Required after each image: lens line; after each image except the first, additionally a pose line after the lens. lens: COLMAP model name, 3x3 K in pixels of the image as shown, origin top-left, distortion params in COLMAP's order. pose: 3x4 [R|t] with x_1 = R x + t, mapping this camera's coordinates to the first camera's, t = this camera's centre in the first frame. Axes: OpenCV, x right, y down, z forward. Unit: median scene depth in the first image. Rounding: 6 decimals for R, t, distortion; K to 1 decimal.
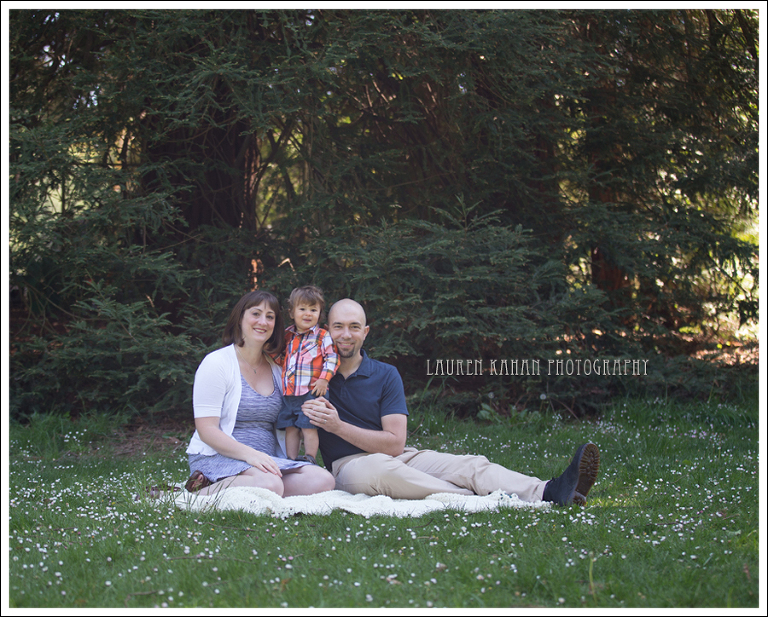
lens RADIAL K [[1992.3, 0, 385.2], [0, 1992.3, 315.4], [0, 0, 1]] dist [-0.377439, 0.000000]
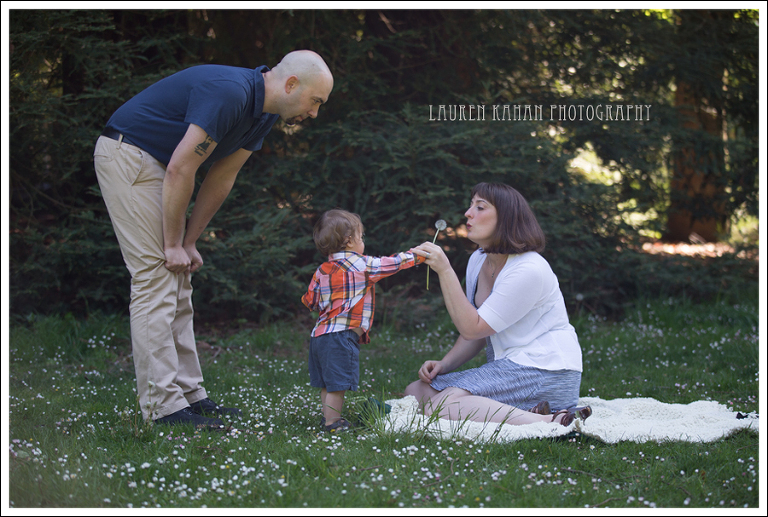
lens RADIAL K [[1909.5, 0, 365.6], [0, 1909.5, 261.8], [0, 0, 1]] dist [-0.183057, 0.000000]
pose [[0.988629, 0.007170, 0.150207, -0.156648], [-0.011196, 0.999600, 0.025974, 0.002047], [-0.149961, -0.027360, 0.988313, 0.127126]]
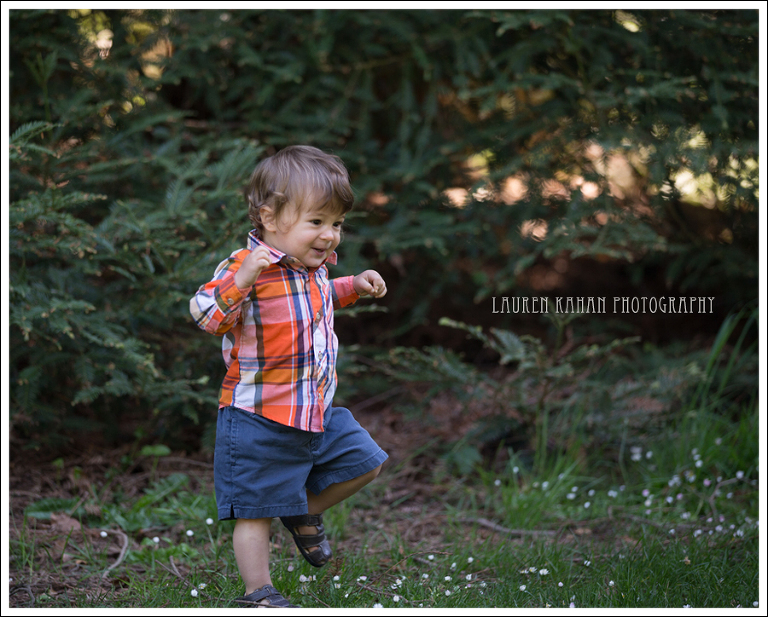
lens RADIAL K [[3786.0, 0, 329.0], [0, 3786.0, 299.7], [0, 0, 1]] dist [0.670566, 0.000000]
pose [[0.968115, -0.010359, 0.250292, -0.208120], [0.001406, 0.999354, 0.035924, 0.004942], [-0.250503, -0.034426, 0.967504, 0.380489]]
